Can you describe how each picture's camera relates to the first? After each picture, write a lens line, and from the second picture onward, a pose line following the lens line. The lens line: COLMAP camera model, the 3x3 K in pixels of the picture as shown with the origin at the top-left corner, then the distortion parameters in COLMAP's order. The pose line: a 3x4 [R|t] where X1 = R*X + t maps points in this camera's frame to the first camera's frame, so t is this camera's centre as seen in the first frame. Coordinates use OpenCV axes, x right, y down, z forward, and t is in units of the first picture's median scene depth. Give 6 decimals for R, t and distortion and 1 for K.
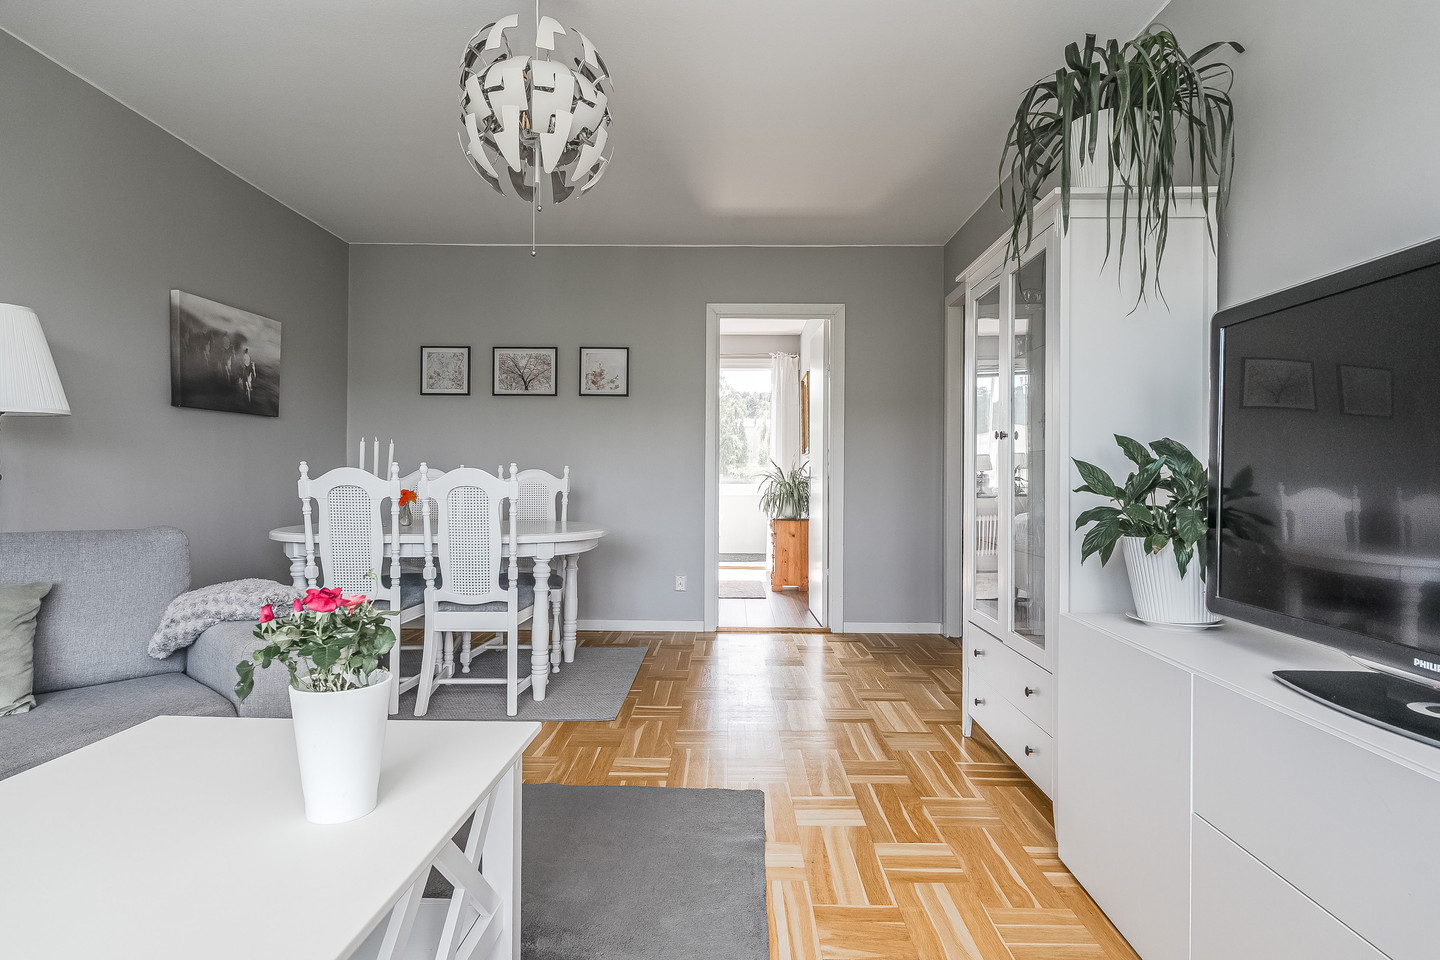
lens RADIAL K [[786.2, 0, 717.5], [0, 786.2, 475.4], [0, 0, 1]] dist [-0.020280, 0.009102]
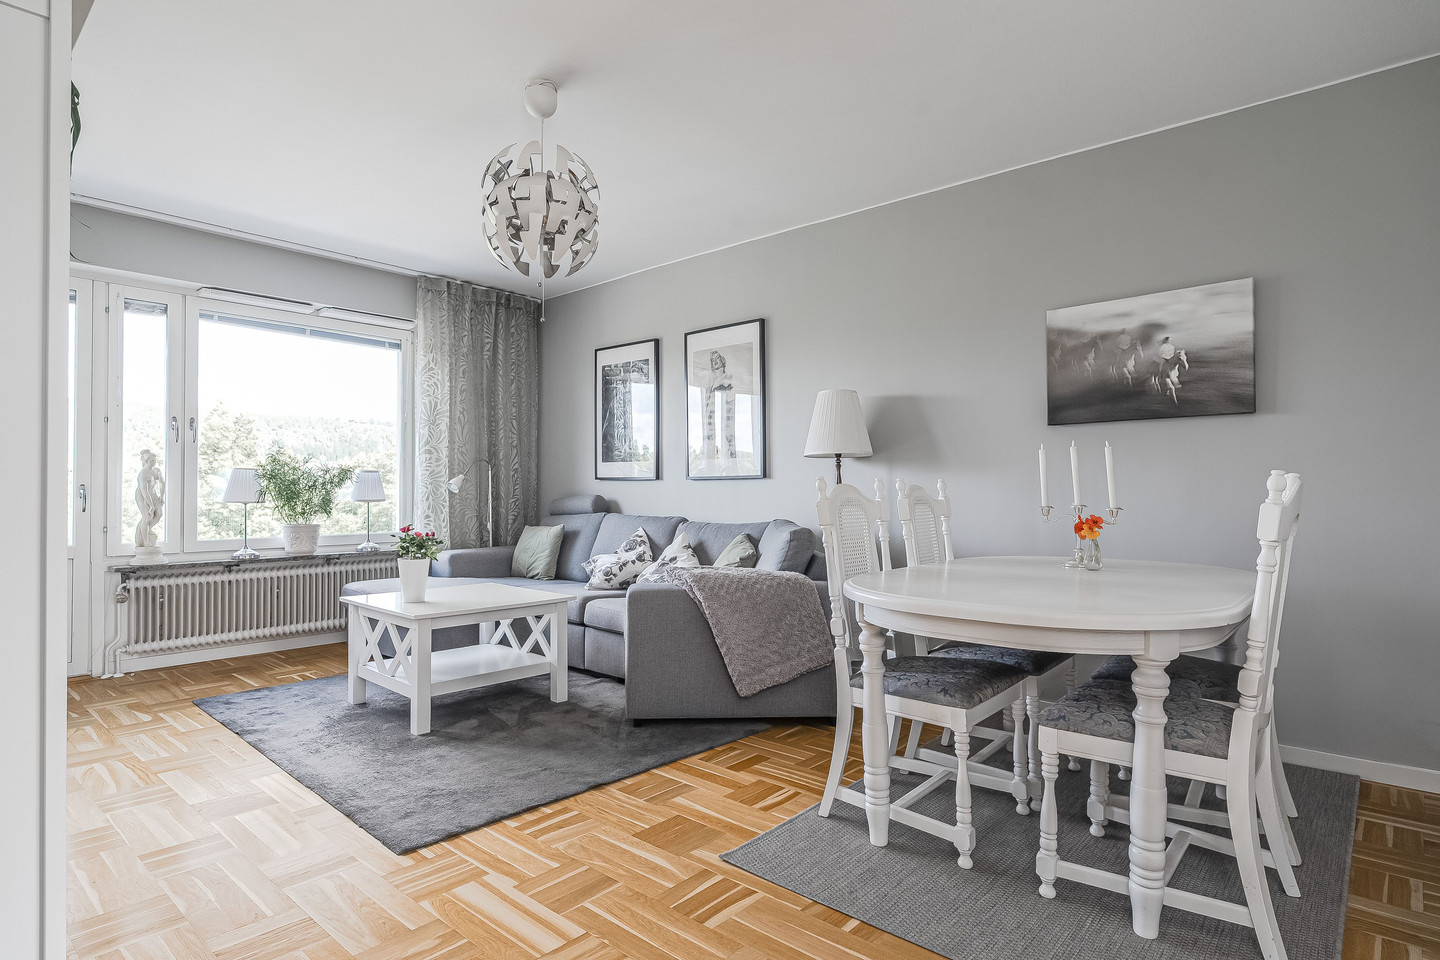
lens RADIAL K [[786.2, 0, 716.4], [0, 786.2, 485.1], [0, 0, 1]] dist [-0.020280, 0.009102]
pose [[-0.669476, -0.012181, -0.742734, 0.315323], [-0.007377, 0.999925, -0.009749, 0.001307], [0.742797, -0.001048, -0.669515, 1.235911]]
